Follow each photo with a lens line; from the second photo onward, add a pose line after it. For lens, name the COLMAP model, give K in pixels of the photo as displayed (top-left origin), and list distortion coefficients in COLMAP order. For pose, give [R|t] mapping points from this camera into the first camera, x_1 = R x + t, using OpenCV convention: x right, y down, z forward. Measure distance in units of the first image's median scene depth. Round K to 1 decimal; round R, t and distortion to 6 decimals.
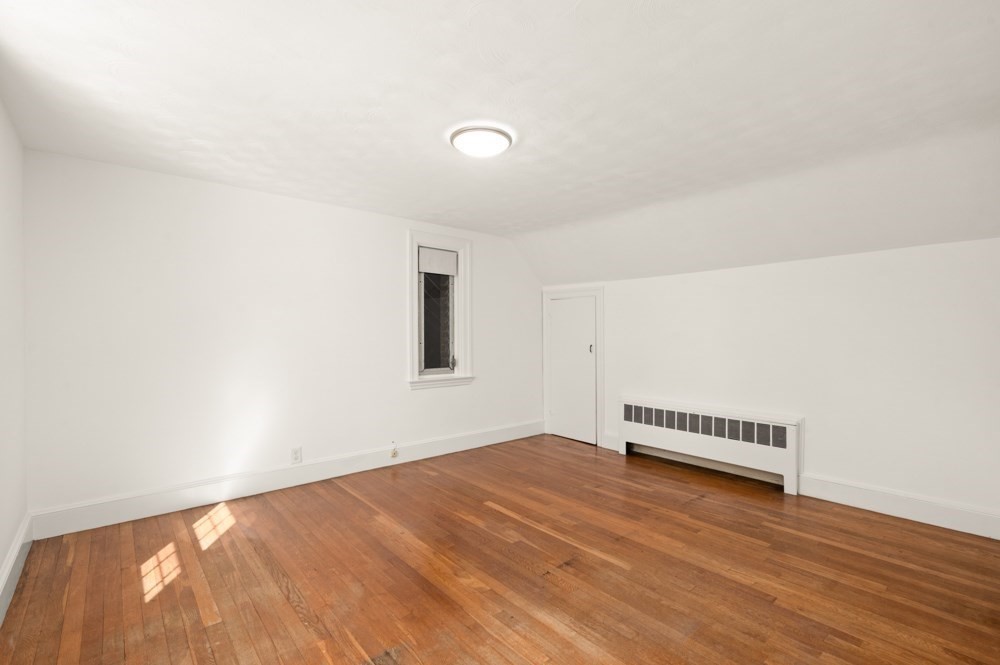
lens RADIAL K [[456.4, 0, 510.1], [0, 456.4, 327.6], [0, 0, 1]] dist [0.002076, -0.000016]
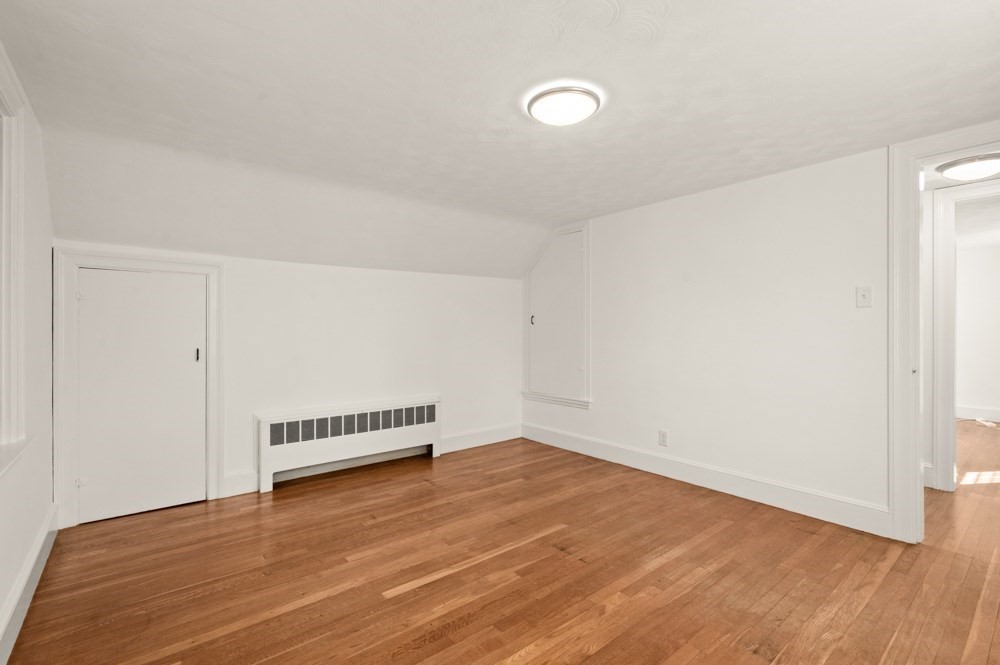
lens RADIAL K [[456.4, 0, 510.1], [0, 456.4, 327.6], [0, 0, 1]] dist [0.002076, -0.000016]
pose [[0.028232, 0.002185, 0.999599, -0.685717], [-0.008485, 0.999962, -0.001946, 0.008071], [-0.999565, -0.008426, 0.028249, 0.810272]]
